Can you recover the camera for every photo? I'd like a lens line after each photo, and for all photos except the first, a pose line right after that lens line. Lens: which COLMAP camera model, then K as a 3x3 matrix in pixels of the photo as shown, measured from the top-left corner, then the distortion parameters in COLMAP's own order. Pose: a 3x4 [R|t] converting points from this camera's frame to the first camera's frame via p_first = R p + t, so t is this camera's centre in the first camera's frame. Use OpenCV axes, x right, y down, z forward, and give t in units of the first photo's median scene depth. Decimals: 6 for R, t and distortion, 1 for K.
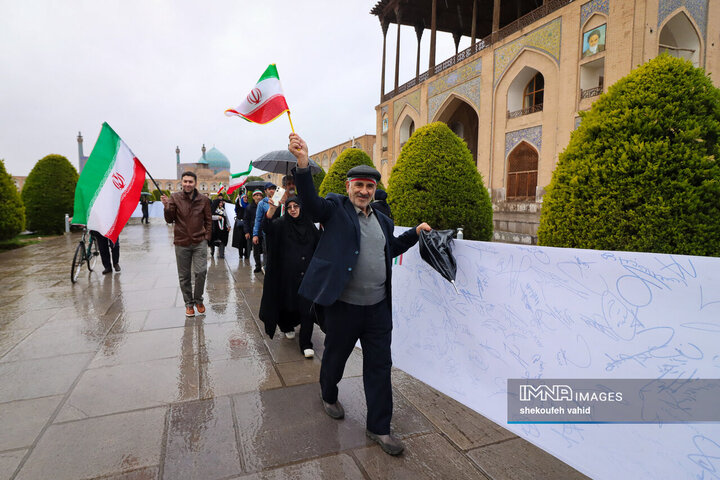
lens RADIAL K [[378.3, 0, 320.0], [0, 378.3, 229.5], [0, 0, 1]] dist [0.021883, -0.013585]
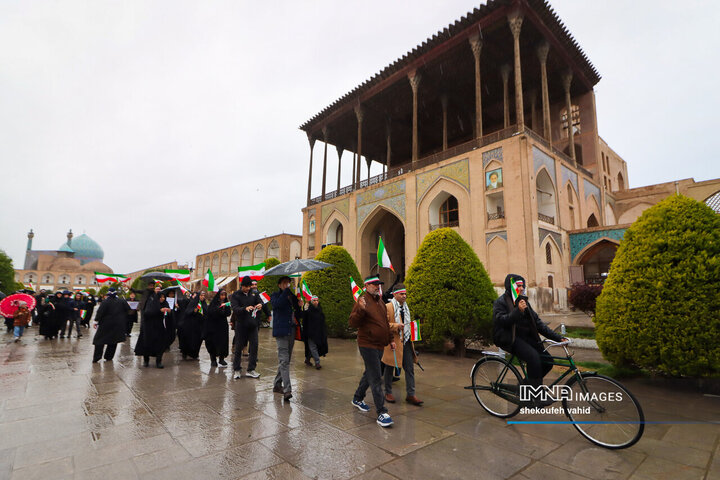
lens RADIAL K [[364.0, 0, 360.0], [0, 364.0, 240.0], [0, 0, 1]] dist [0.023912, -0.013471]
pose [[0.922433, 0.070926, 0.379589, -0.162898], [0.018832, 0.973555, -0.227673, -0.005579], [-0.385699, 0.217162, 0.896704, 0.076200]]
